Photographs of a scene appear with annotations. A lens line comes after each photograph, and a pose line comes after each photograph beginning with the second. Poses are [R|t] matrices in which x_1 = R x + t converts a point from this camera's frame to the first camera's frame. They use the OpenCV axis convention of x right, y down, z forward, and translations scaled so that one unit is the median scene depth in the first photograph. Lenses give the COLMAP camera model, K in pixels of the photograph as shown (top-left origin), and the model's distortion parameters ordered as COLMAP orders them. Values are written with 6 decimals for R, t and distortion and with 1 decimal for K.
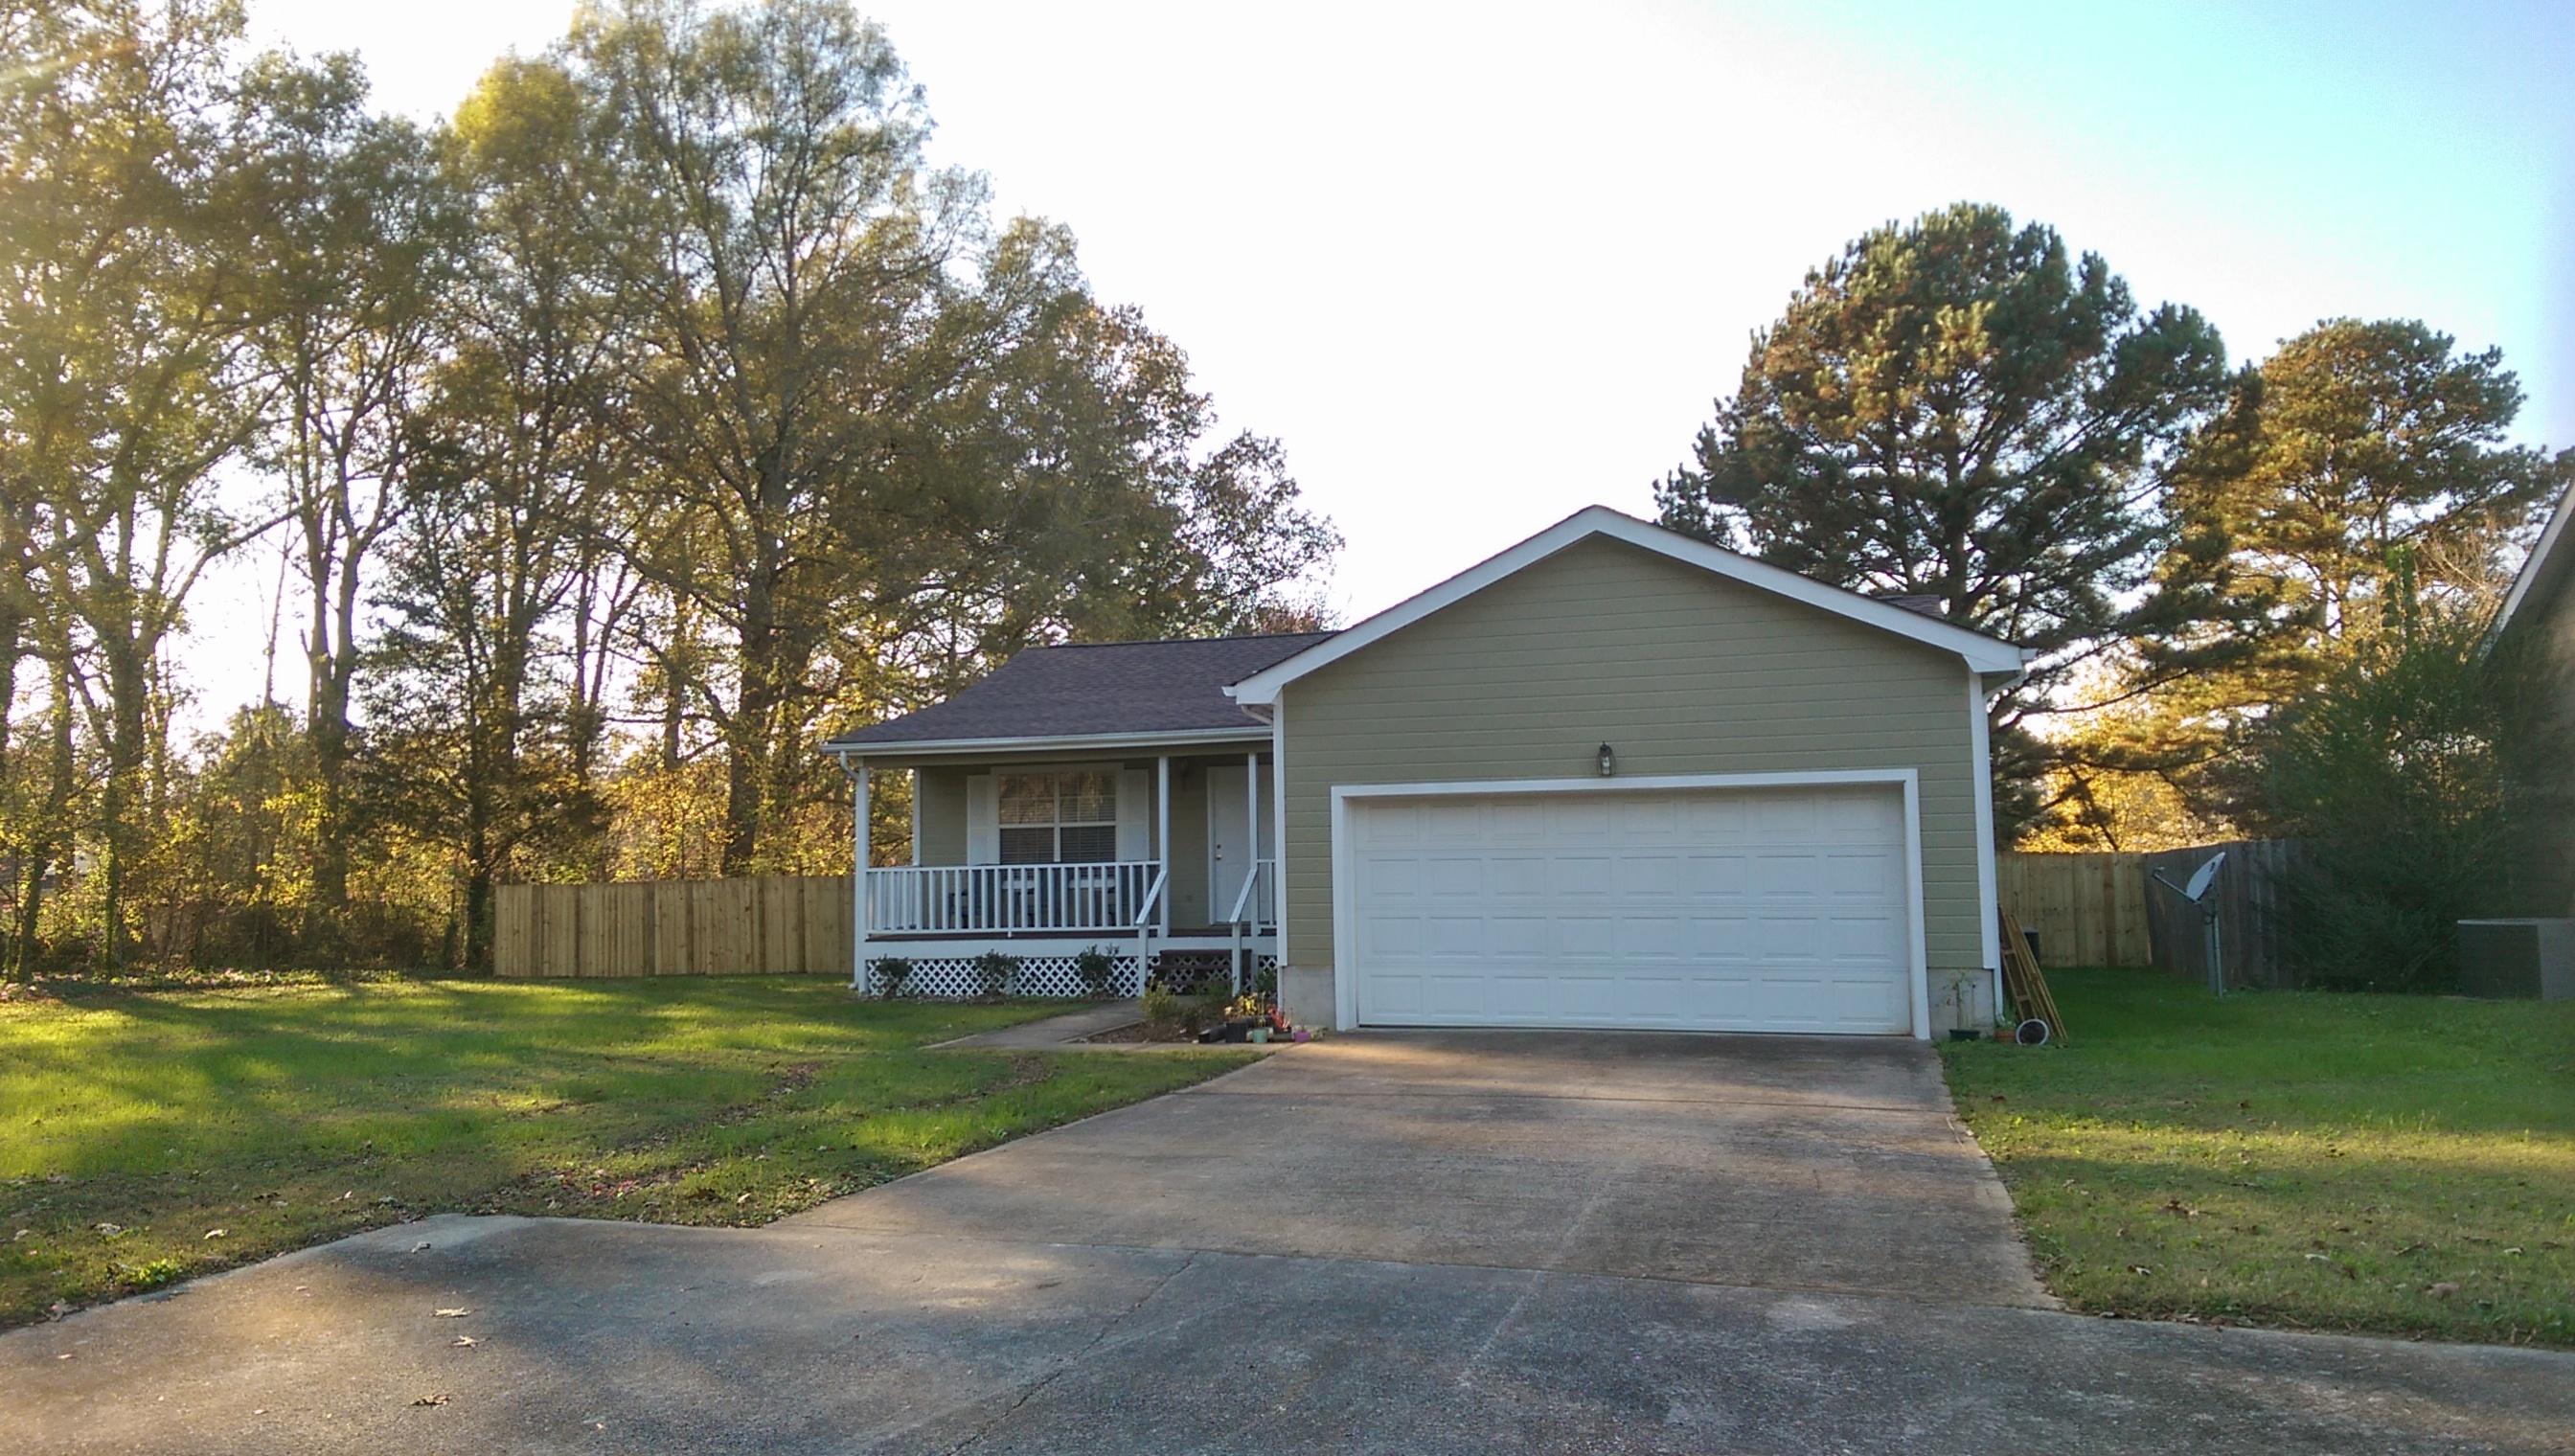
lens RADIAL K [[1822.6, 0, 1287.5], [0, 1822.6, 728.0], [0, 0, 1]] dist [0.098440, -0.134063]
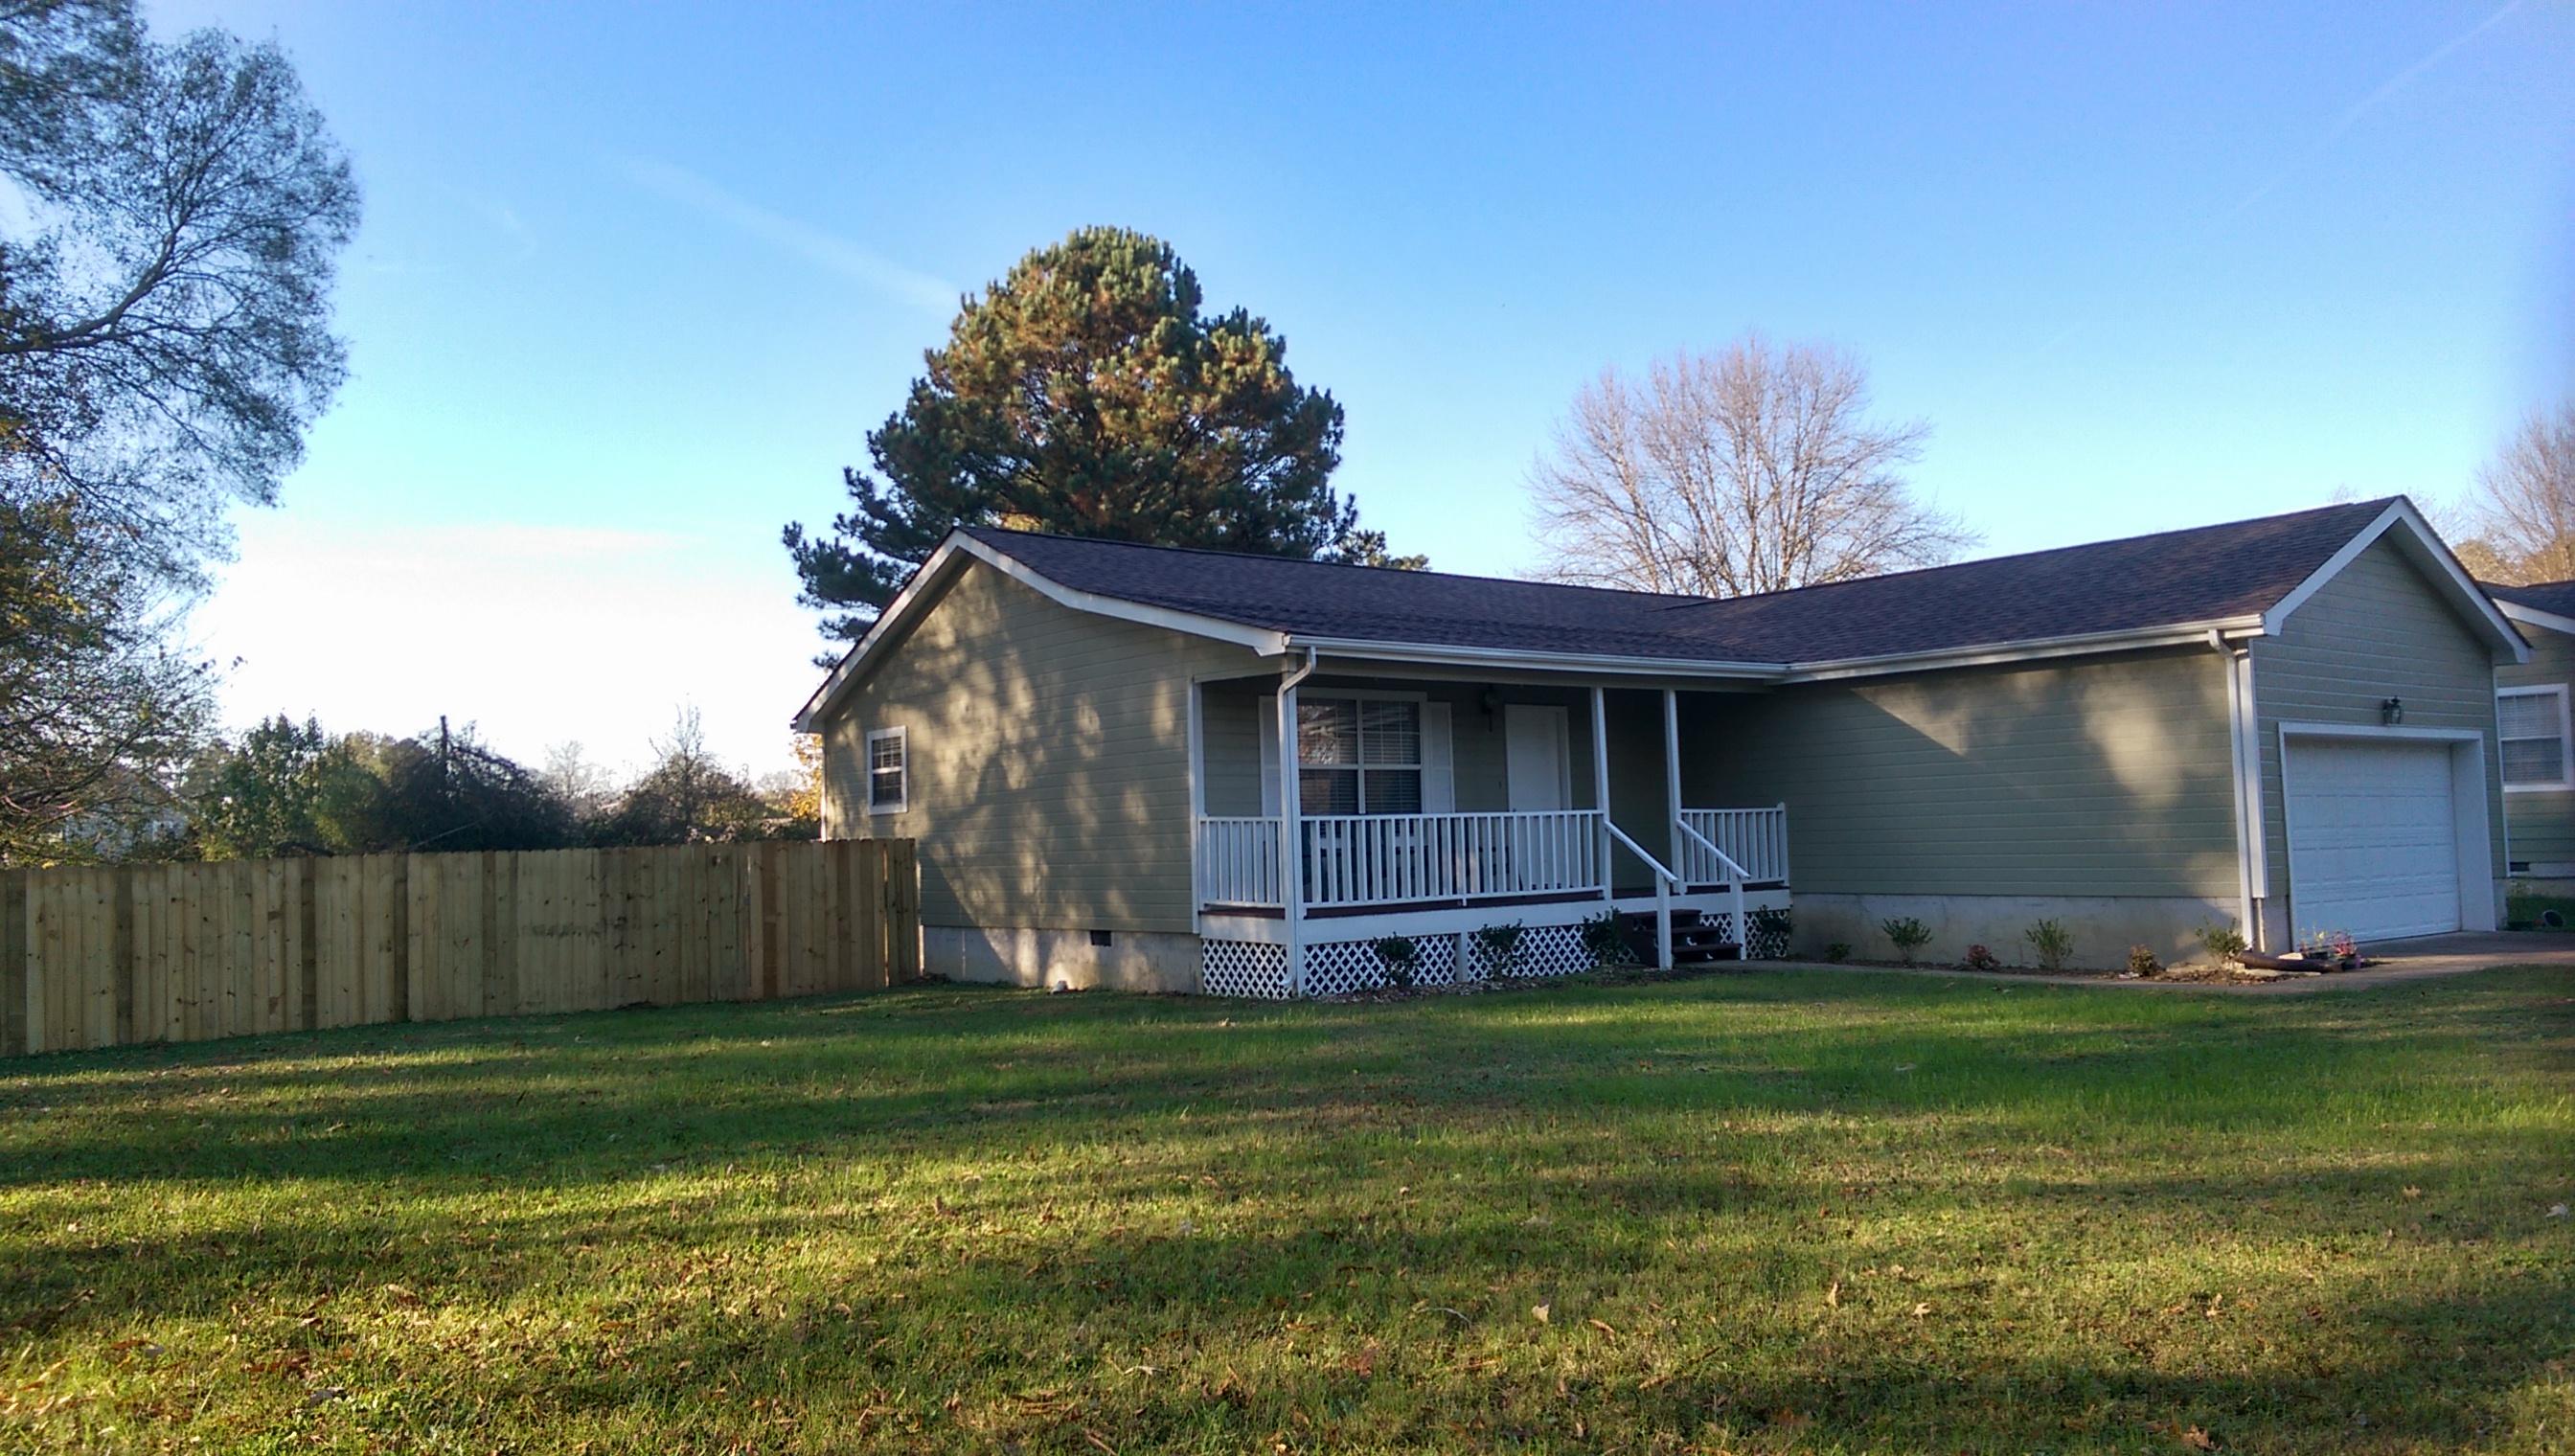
lens RADIAL K [[1822.6, 0, 1287.5], [0, 1822.6, 728.0], [0, 0, 1]] dist [0.098440, -0.134063]
pose [[0.571024, 0.055740, 0.819039, -0.482678], [-0.043249, 0.998349, -0.037791, 0.041659], [-0.819793, -0.013844, 0.572492, 0.359861]]
